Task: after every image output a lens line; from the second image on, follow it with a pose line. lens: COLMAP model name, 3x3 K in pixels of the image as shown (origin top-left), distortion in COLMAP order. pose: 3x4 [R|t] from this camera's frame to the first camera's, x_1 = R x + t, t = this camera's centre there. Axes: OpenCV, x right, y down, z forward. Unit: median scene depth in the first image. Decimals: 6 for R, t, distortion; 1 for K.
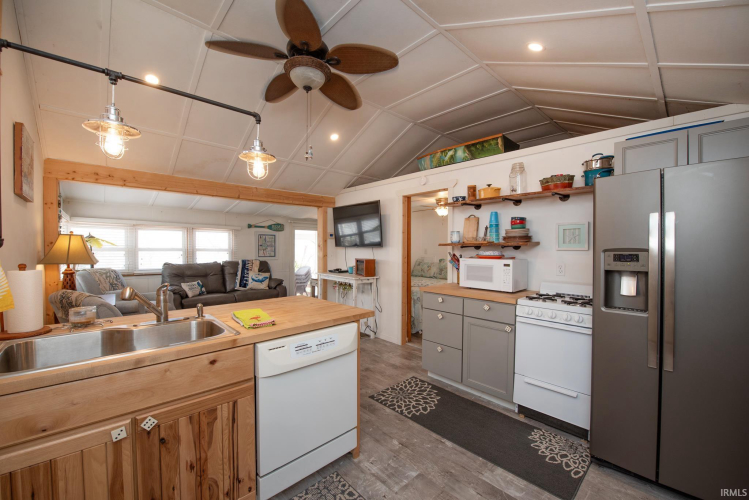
lens RADIAL K [[300.1, 0, 375.2], [0, 300.1, 253.3], [0, 0, 1]] dist [-0.015856, -0.002343]
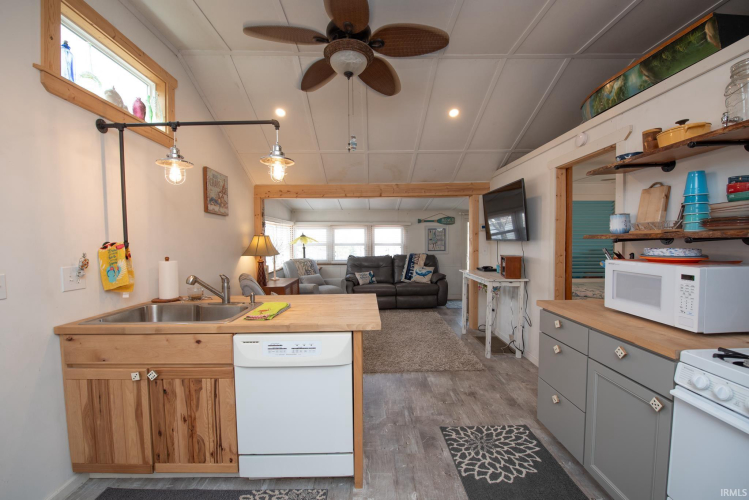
lens RADIAL K [[300.1, 0, 369.5], [0, 300.1, 253.1], [0, 0, 1]] dist [-0.015856, -0.002343]
pose [[0.733585, 0.015376, -0.679424, 0.314862], [0.000966, 0.999719, 0.023669, -0.010089], [0.679597, -0.018020, 0.733364, 0.234969]]
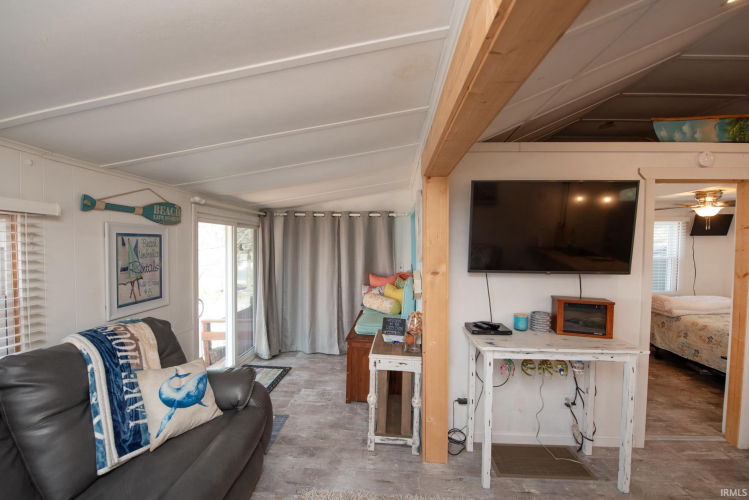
lens RADIAL K [[300.1, 0, 377.5], [0, 300.1, 252.5], [0, 0, 1]] dist [-0.015856, -0.002343]
pose [[0.717070, -0.025794, 0.696524, -0.822886], [0.012919, 0.999635, 0.023720, -0.096496], [-0.696881, -0.008010, 0.717142, 1.216263]]
